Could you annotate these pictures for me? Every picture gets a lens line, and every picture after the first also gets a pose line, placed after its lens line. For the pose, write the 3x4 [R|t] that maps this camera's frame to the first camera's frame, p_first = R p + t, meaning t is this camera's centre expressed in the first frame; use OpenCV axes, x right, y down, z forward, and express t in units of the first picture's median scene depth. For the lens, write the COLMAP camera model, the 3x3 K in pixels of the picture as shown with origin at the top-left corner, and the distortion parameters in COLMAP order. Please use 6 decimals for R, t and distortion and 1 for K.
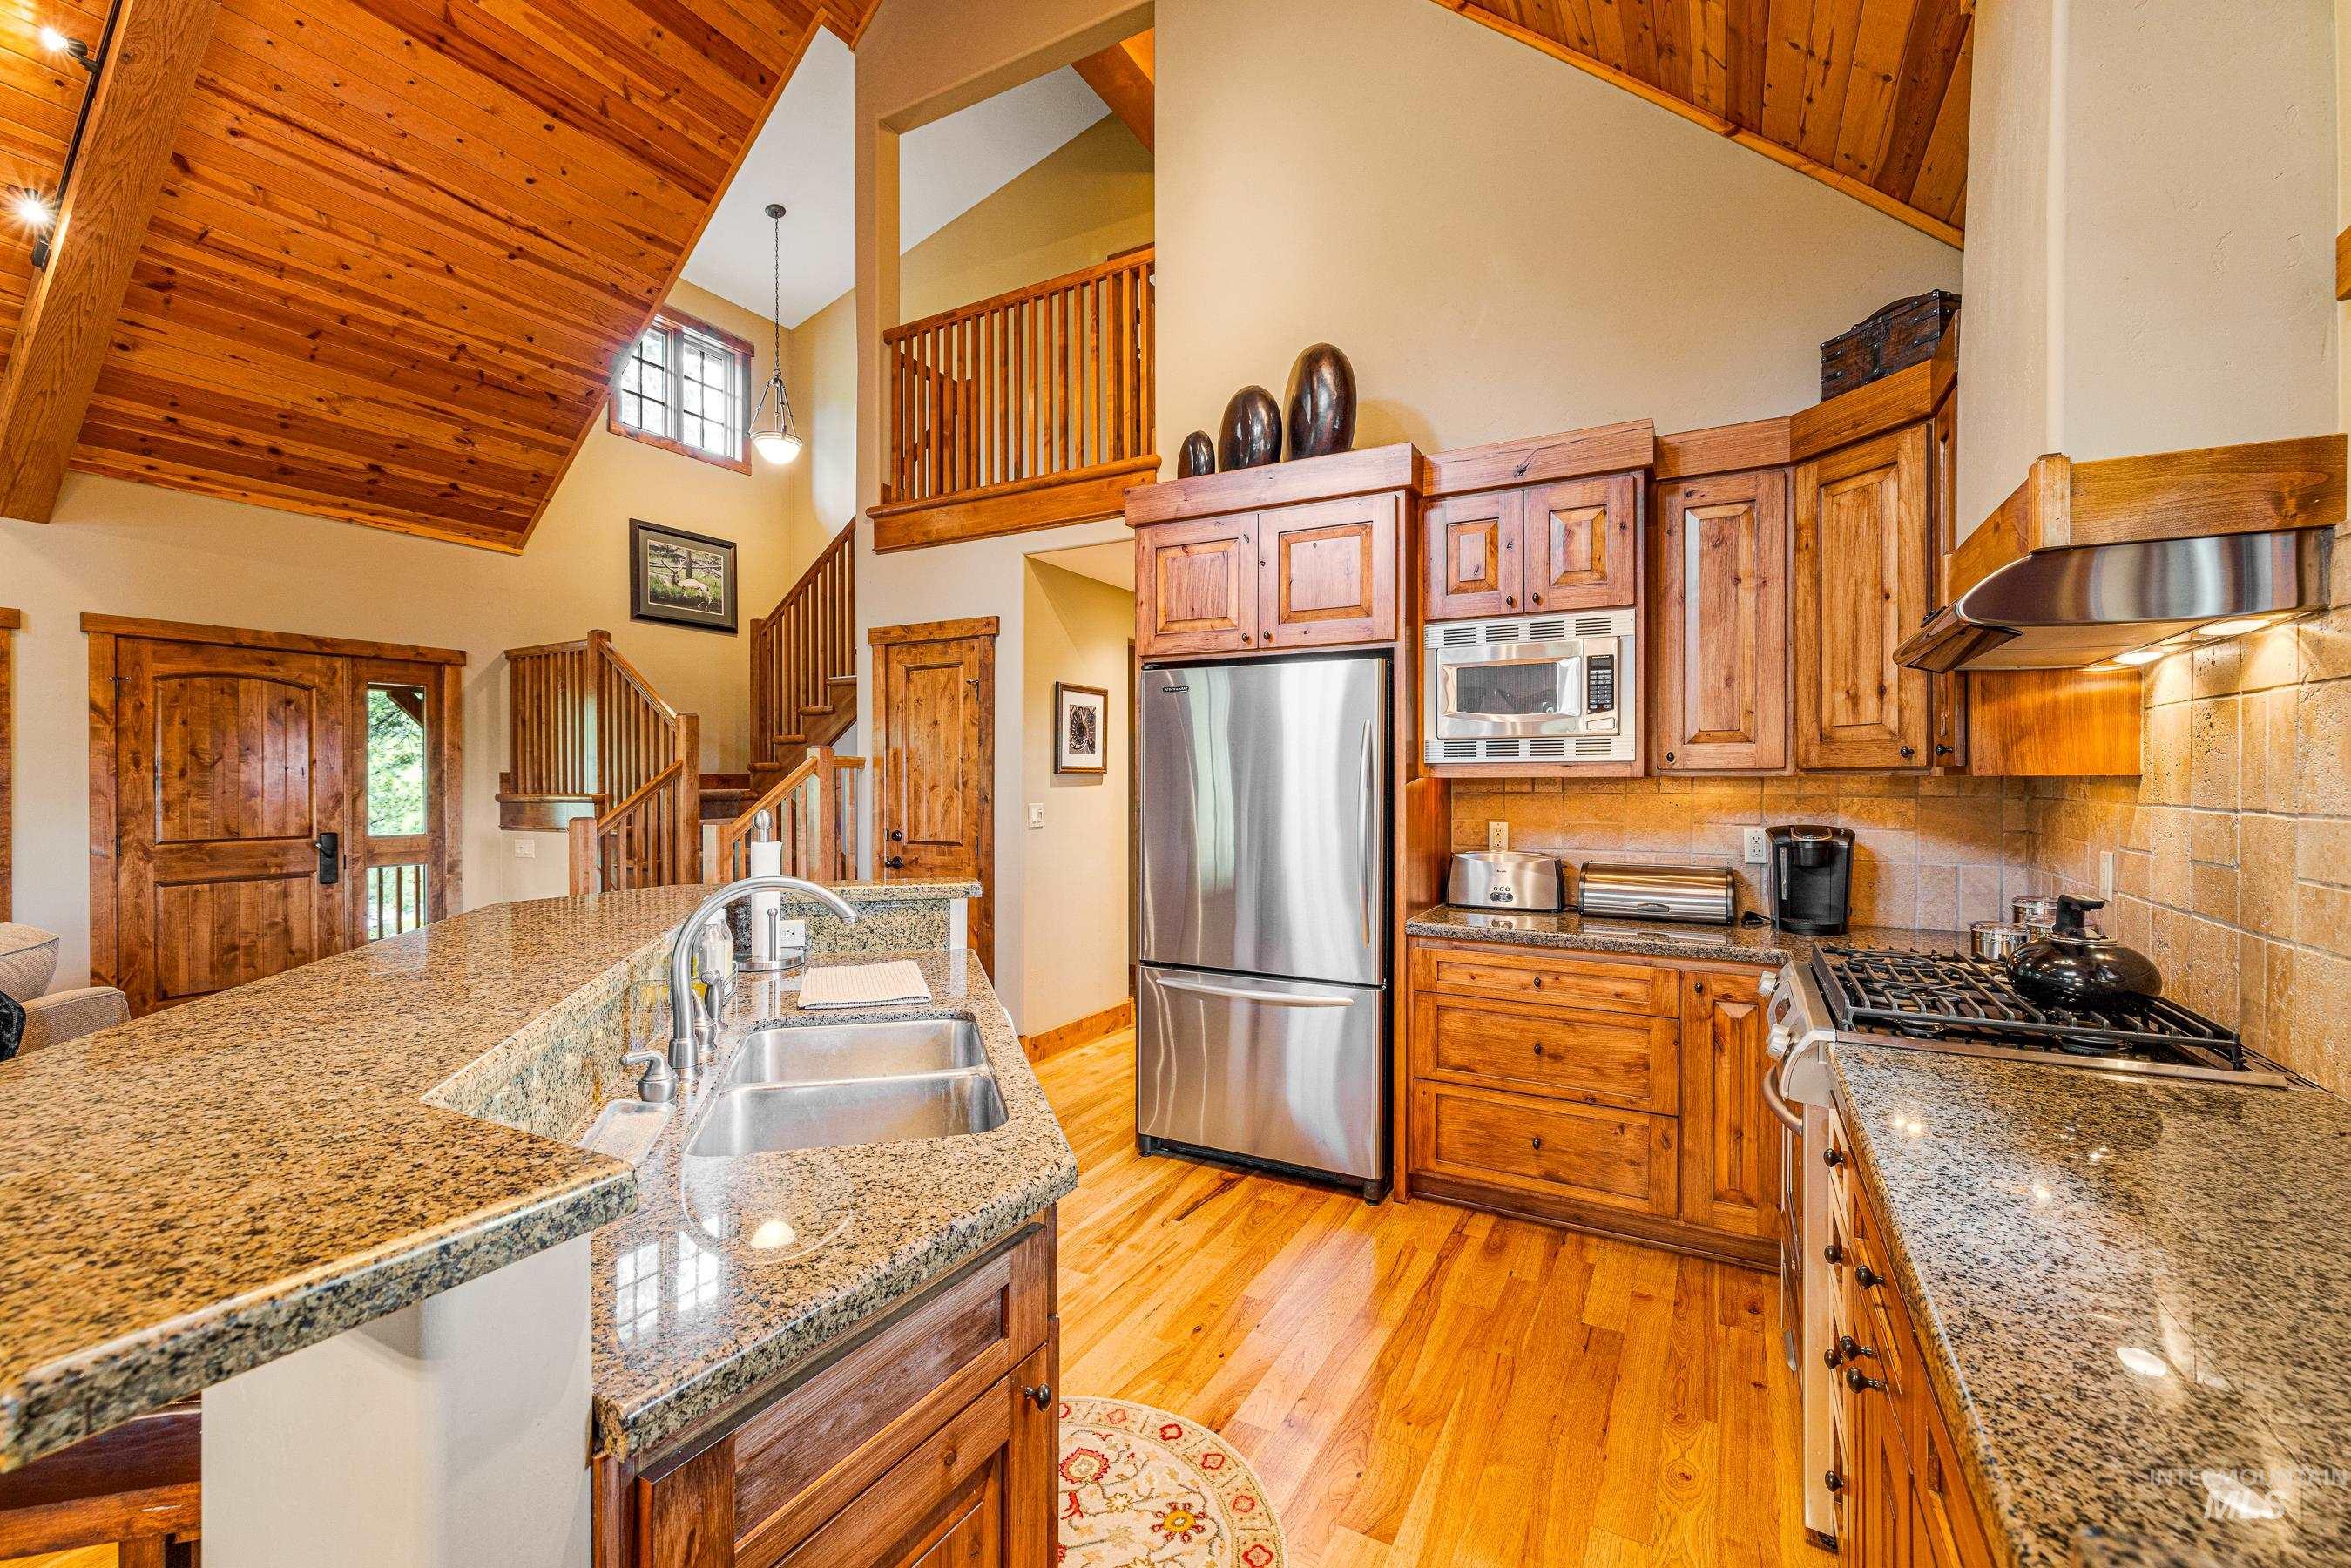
lens RADIAL K [[1004.0, 0, 1152.9], [0, 1004.0, 785.0], [0, 0, 1]] dist [-0.001883, 0.000182]
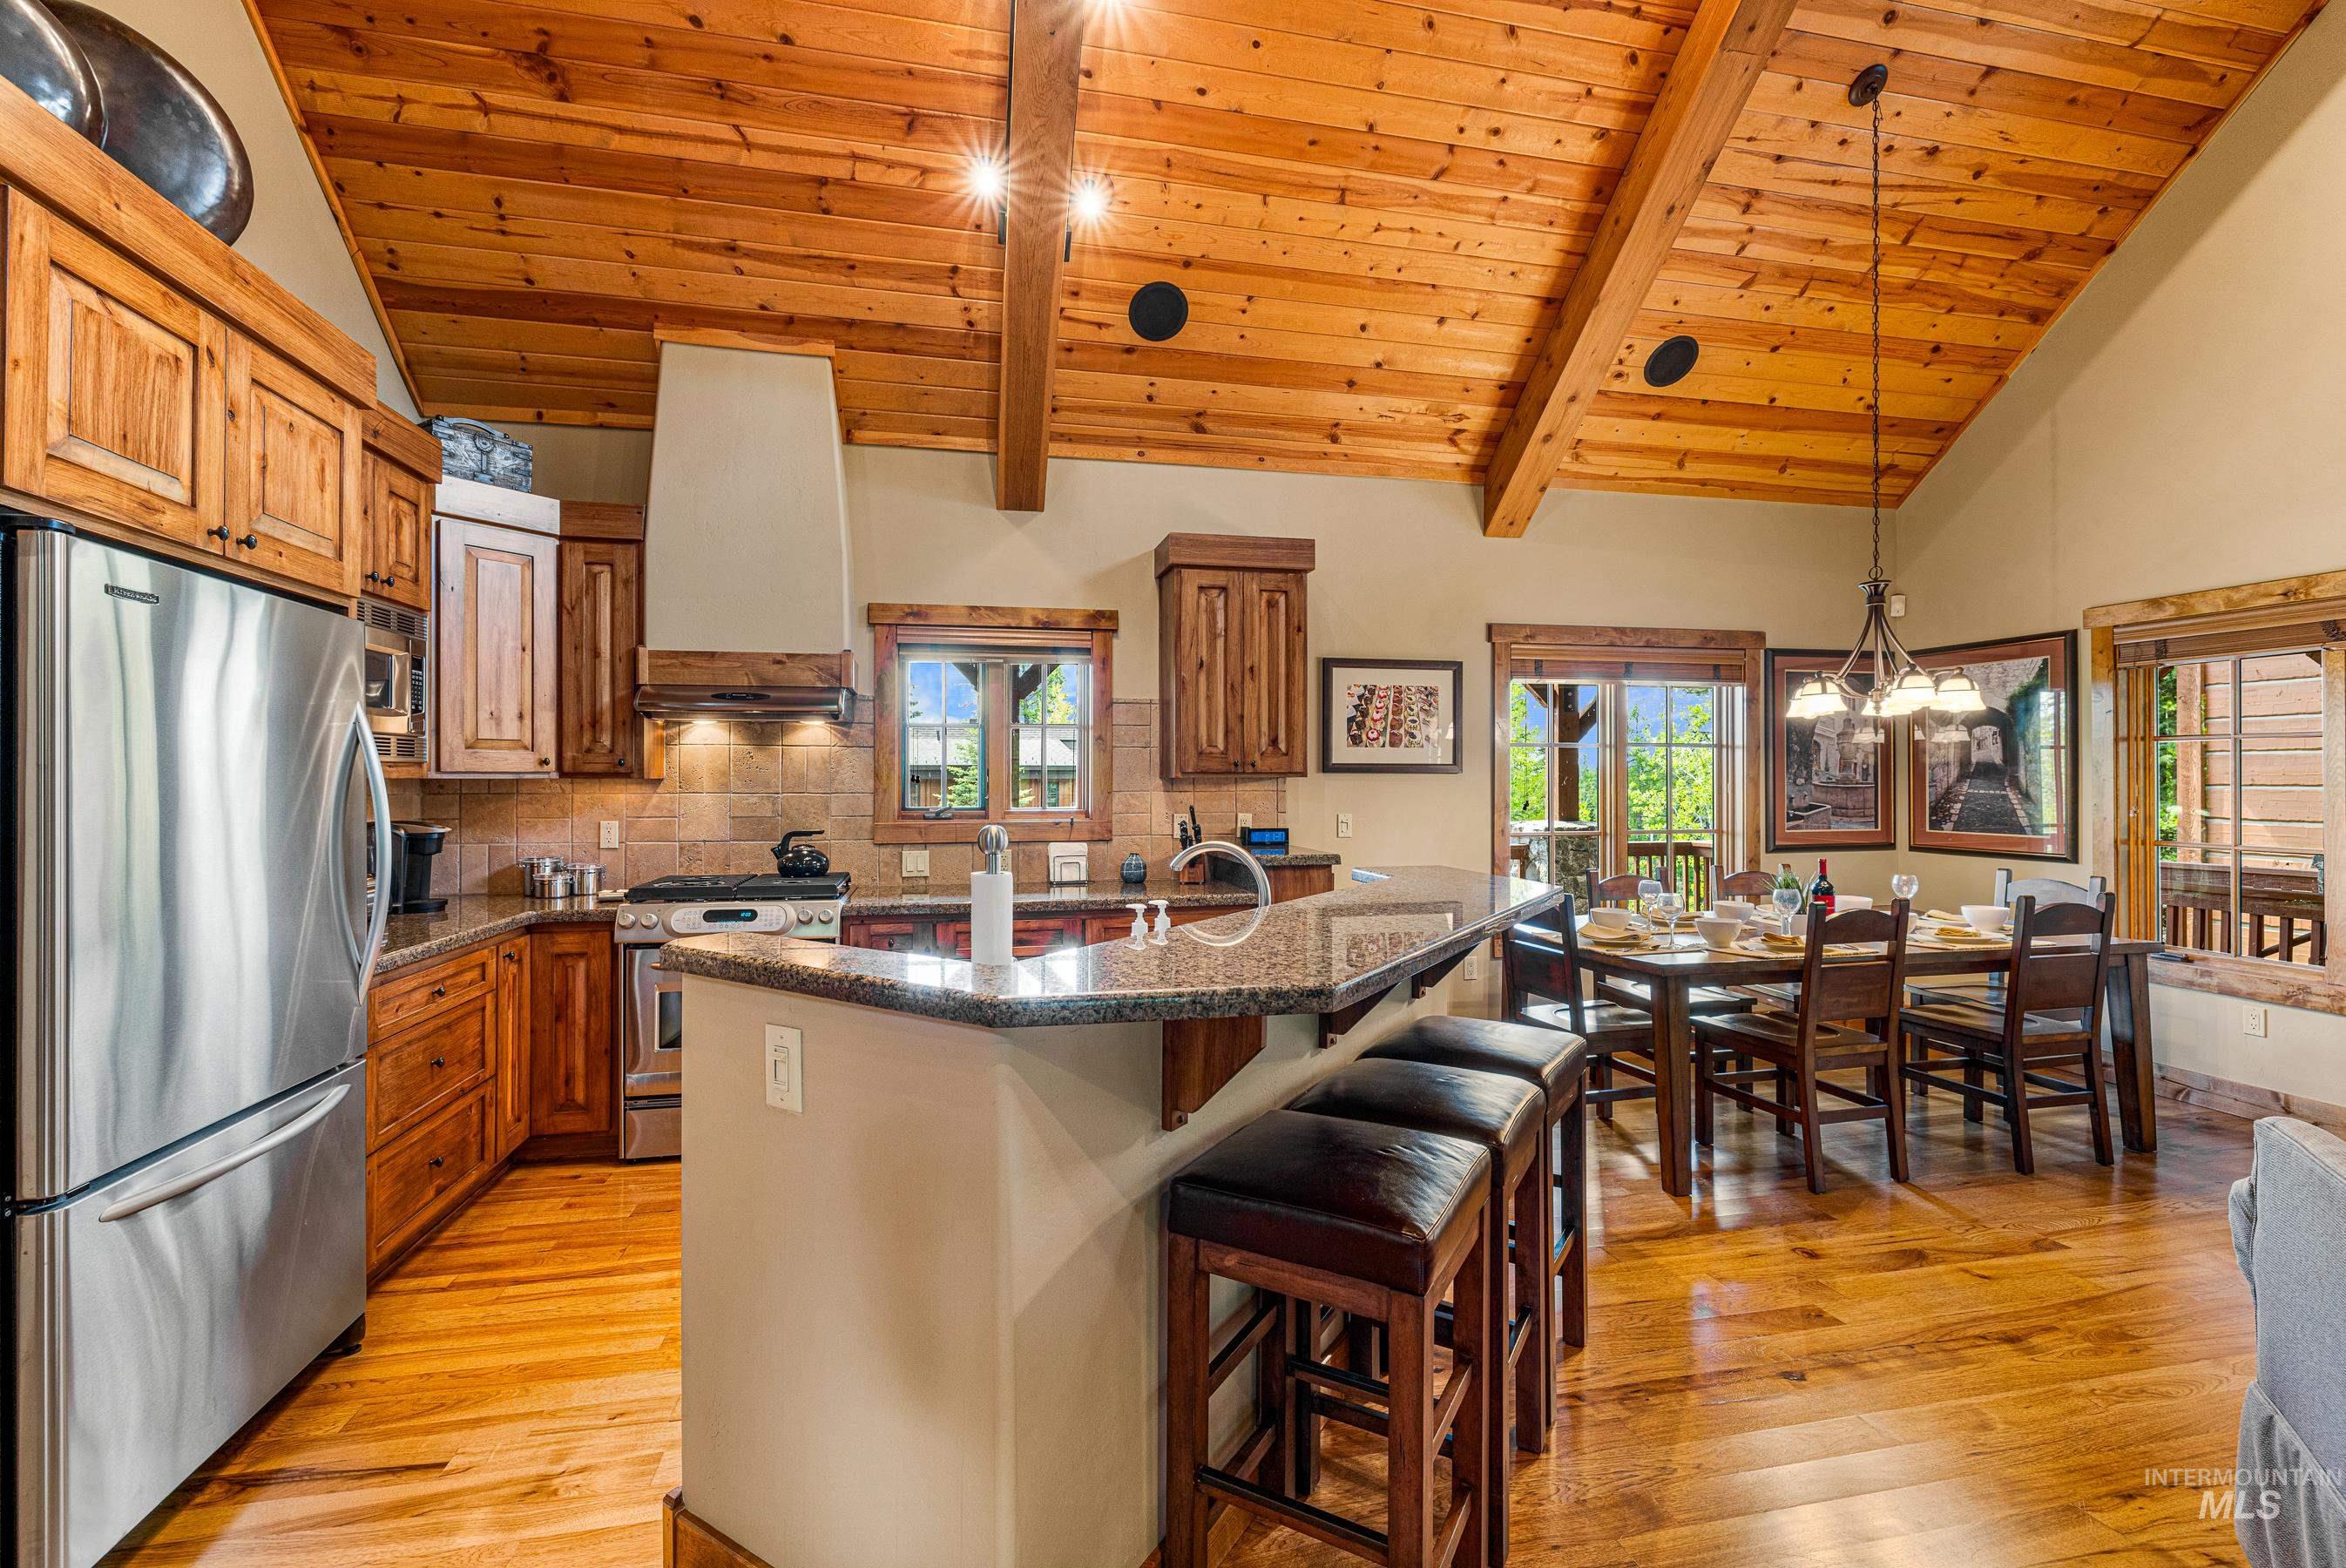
lens RADIAL K [[1001.8, 0, 1139.7], [0, 1001.8, 775.7], [0, 0, 1]] dist [-0.001883, 0.000182]
pose [[-0.662603, 0.002112, 0.748967, -0.464195], [0.003598, 0.999993, 0.000363, -0.005134], [-0.748962, 0.002935, -0.662607, 0.675276]]
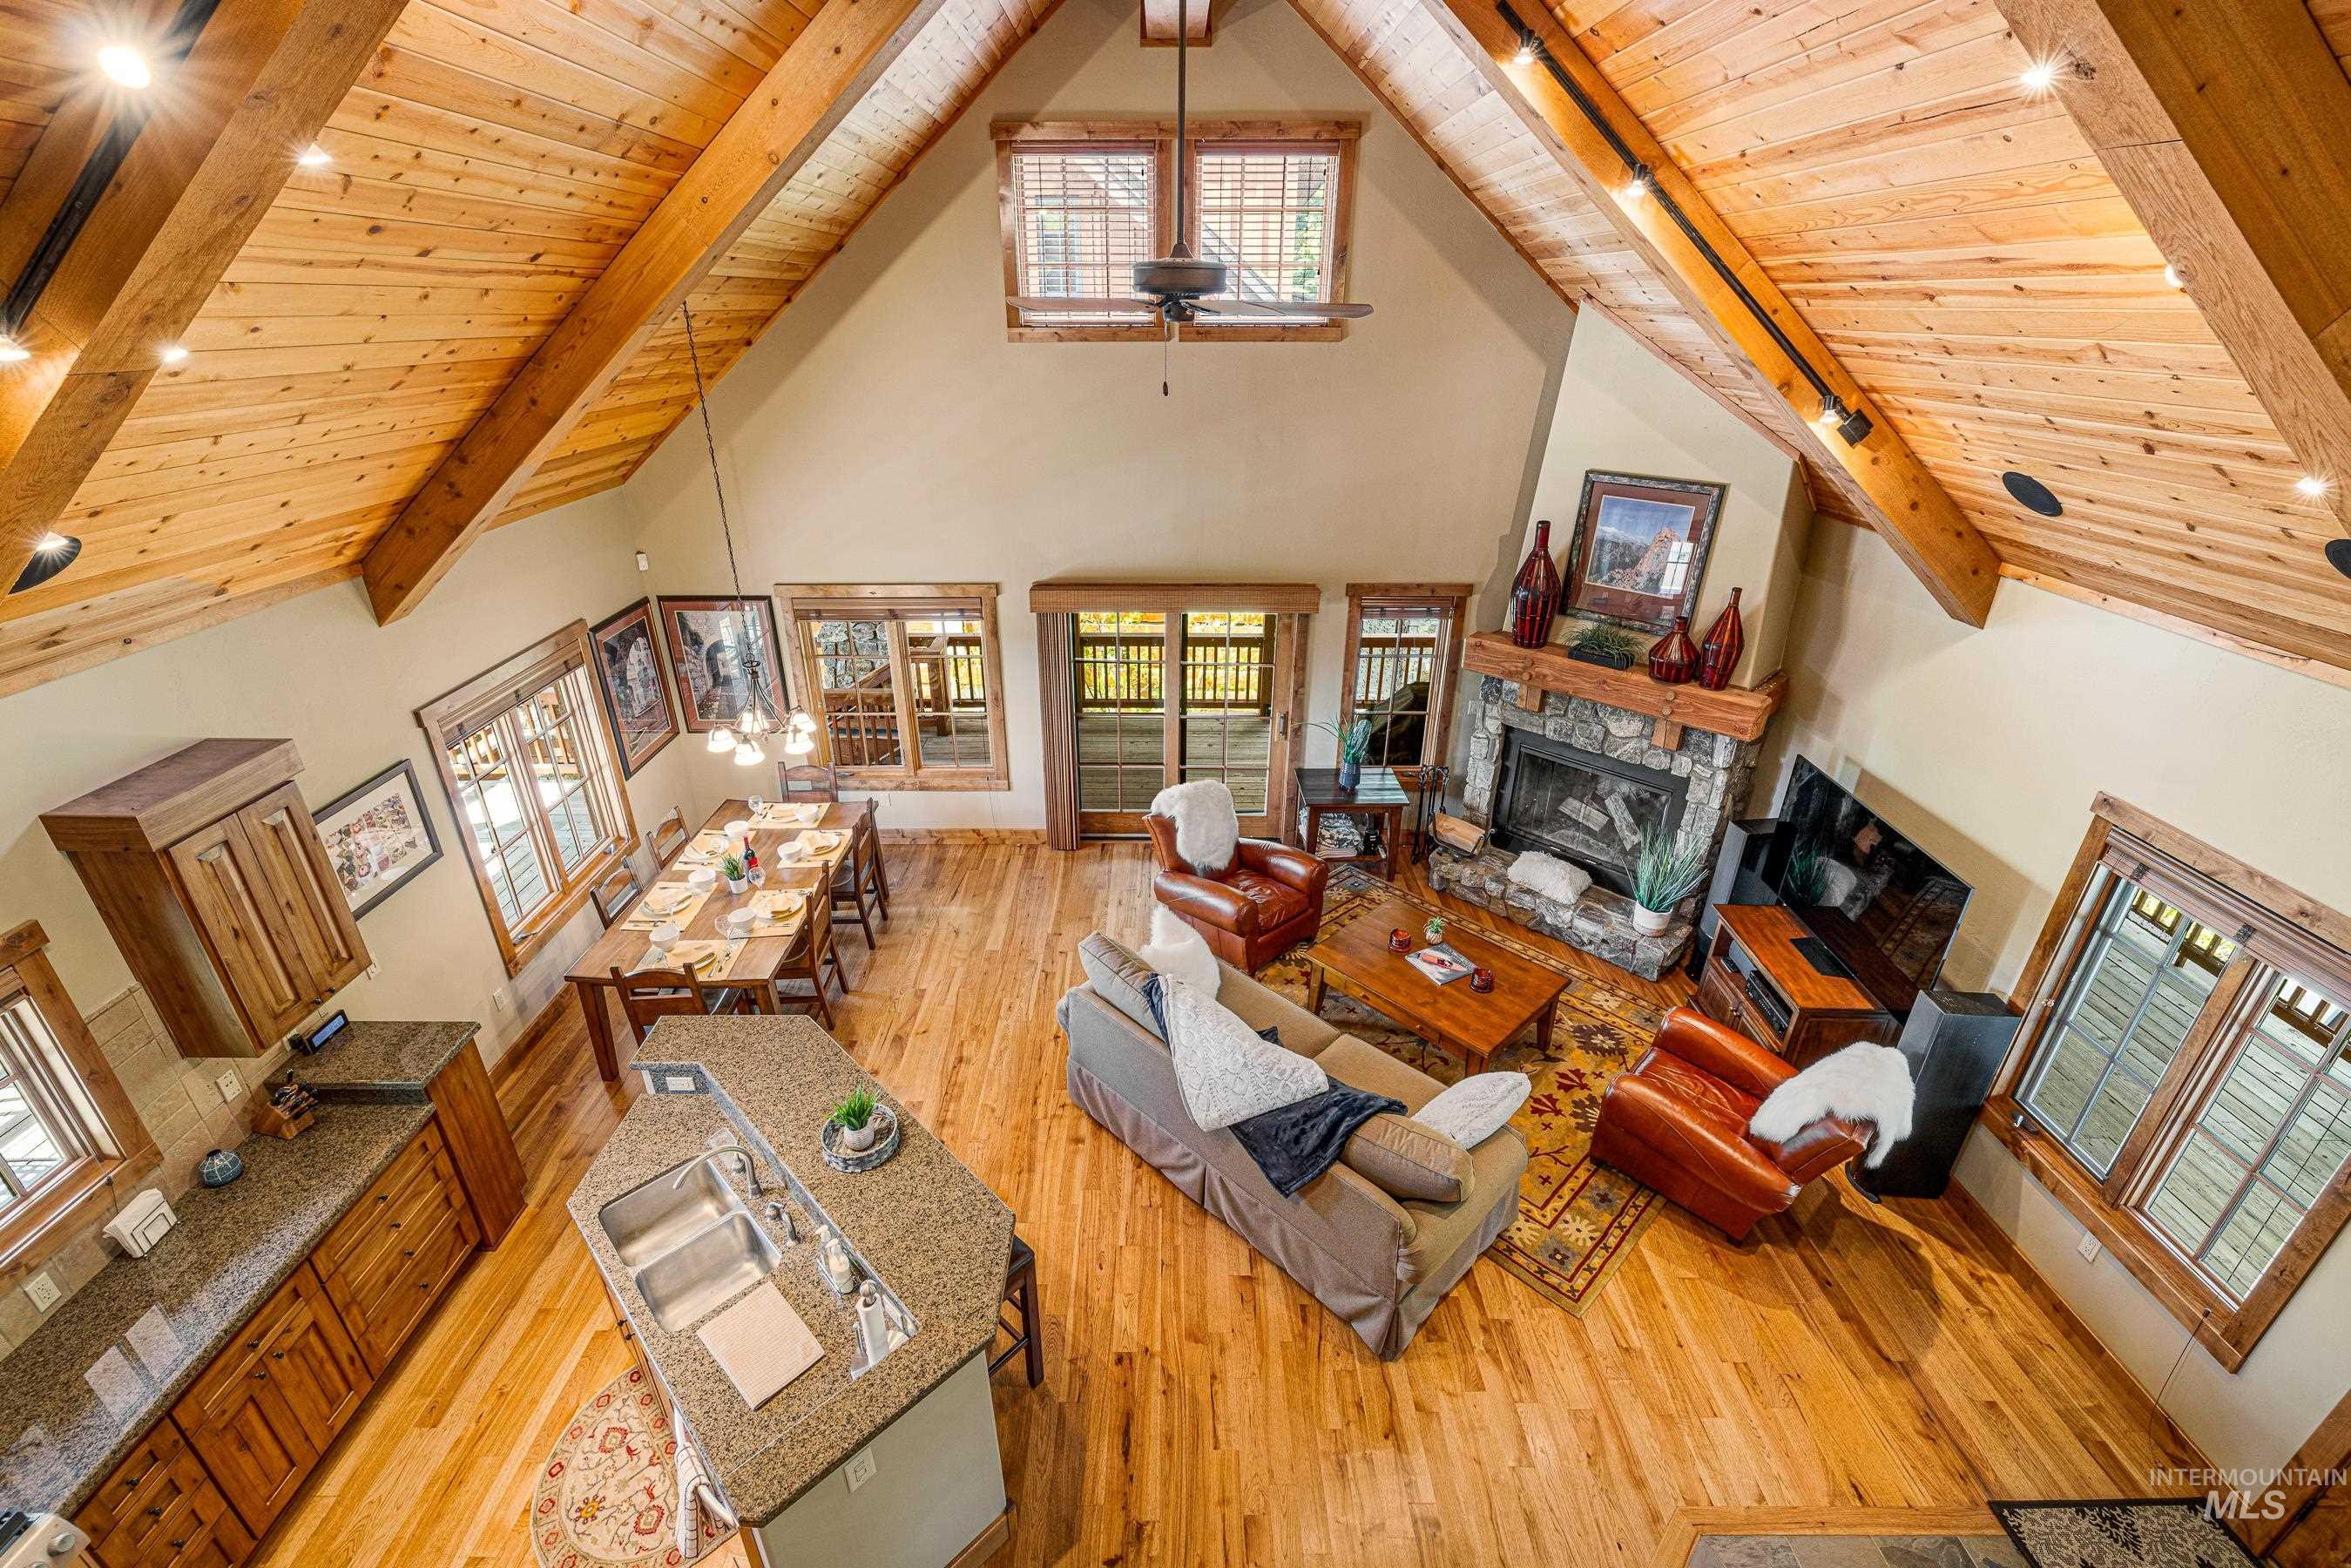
lens RADIAL K [[1004.0, 0, 1169.7], [0, 1004.0, 794.6], [0, 0, 1]] dist [-0.001883, 0.000182]
pose [[-0.866619, 0.222047, -0.446841, -0.140301], [-0.001583, 0.894297, 0.447471, -0.519393], [0.498968, 0.388494, -0.774663, 0.931764]]
